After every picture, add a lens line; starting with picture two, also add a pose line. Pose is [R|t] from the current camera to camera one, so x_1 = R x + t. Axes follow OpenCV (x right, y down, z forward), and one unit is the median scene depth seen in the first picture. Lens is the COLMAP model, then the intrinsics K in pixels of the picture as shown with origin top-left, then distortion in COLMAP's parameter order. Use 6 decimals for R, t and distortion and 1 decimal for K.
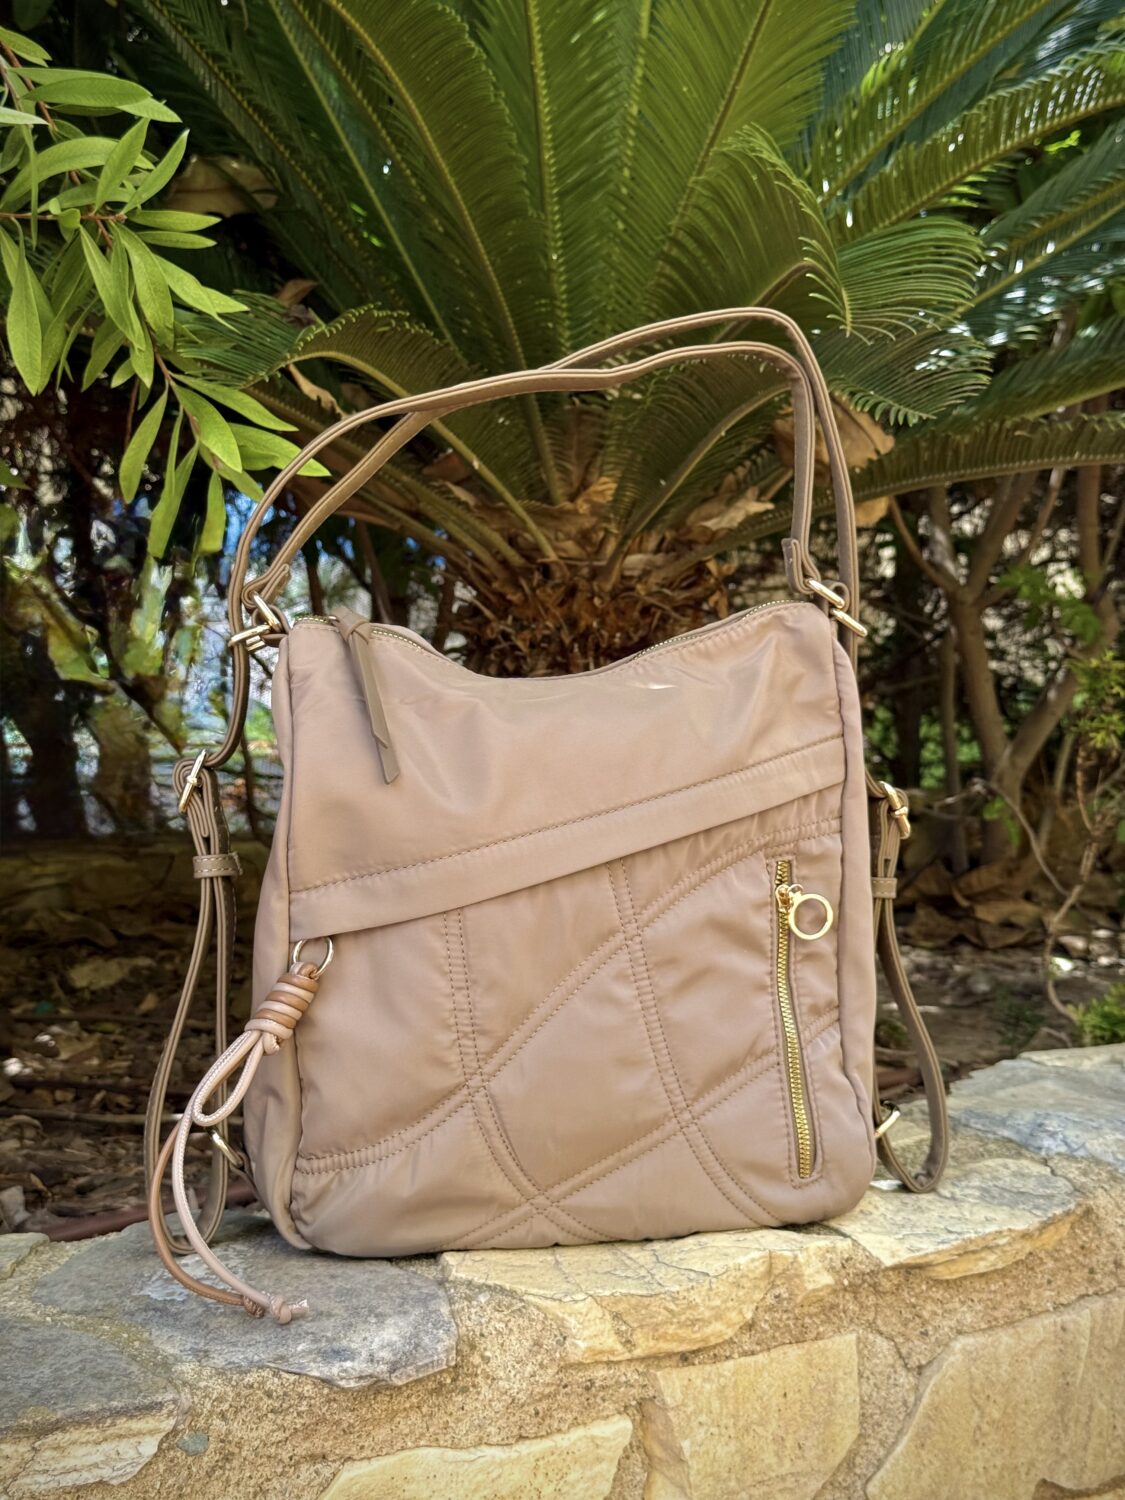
lens RADIAL K [[2077.1, 0, 562.5], [0, 2077.1, 750.0], [0, 0, 1]] dist [0.082740, -0.010659]
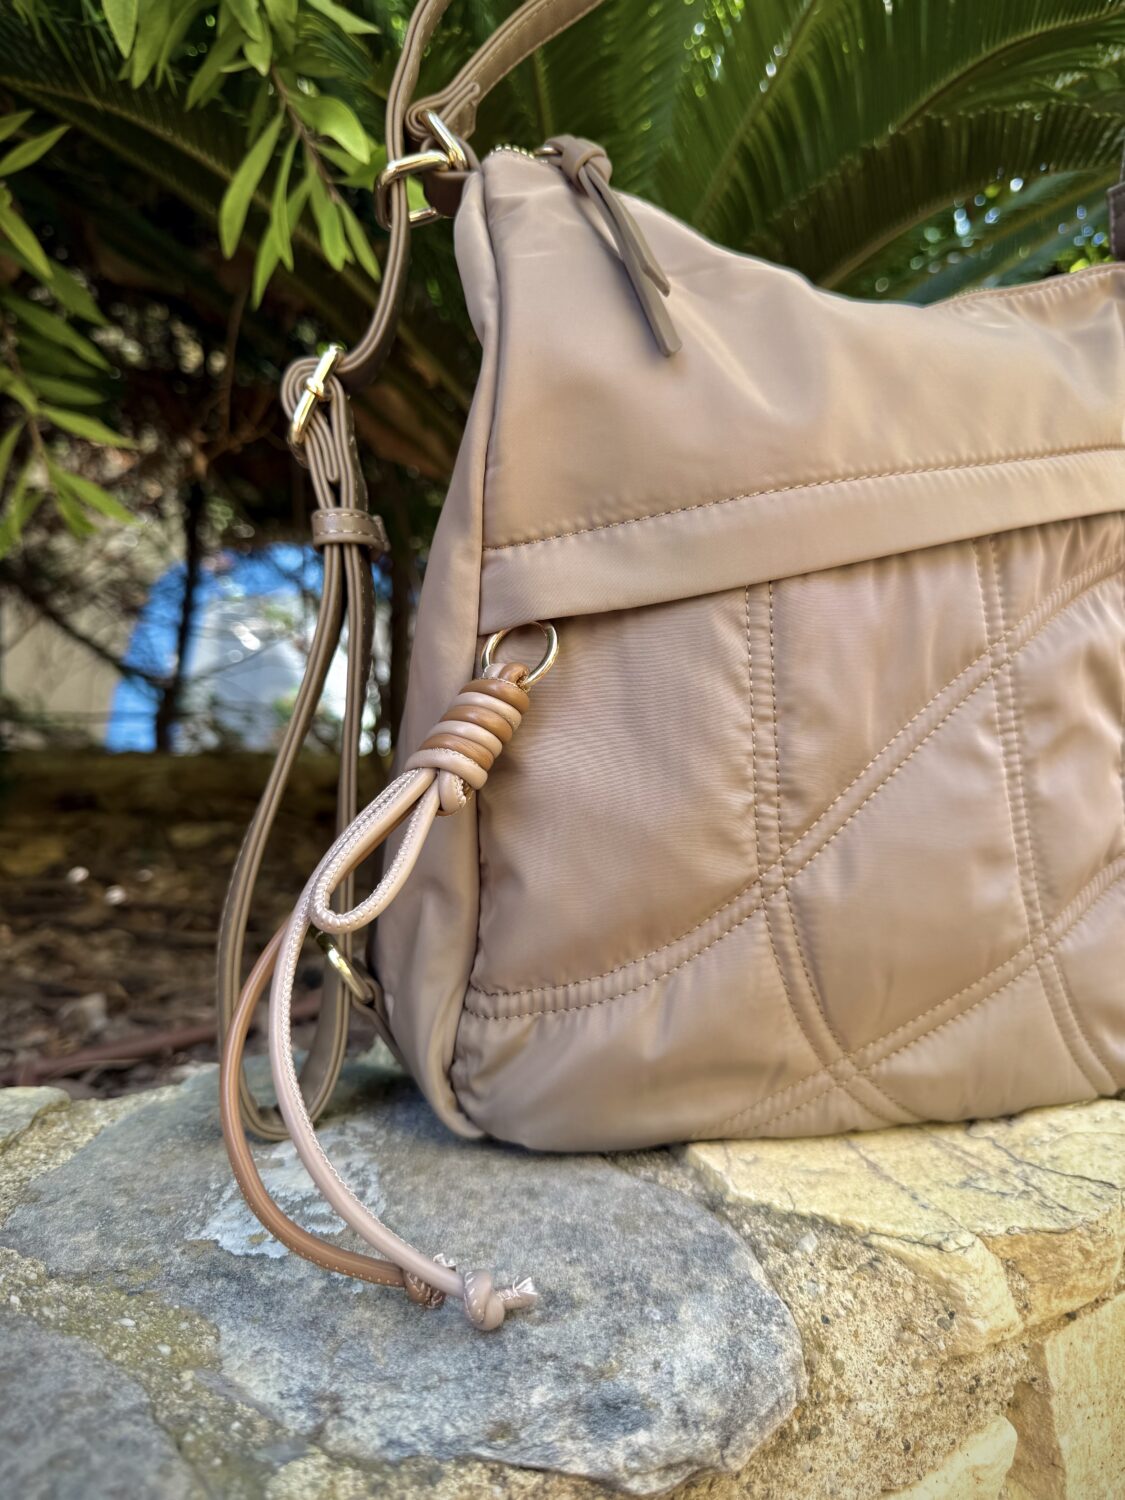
lens RADIAL K [[1149.1, 0, 583.3], [0, 1149.1, 756.0], [0, 0, 1]] dist [0.032879, -0.094517]
pose [[0.994194, 0.039678, 0.100022, -0.133796], [-0.040432, 0.999167, 0.005525, 0.125619], [-0.099720, -0.009537, 0.994970, 0.675127]]
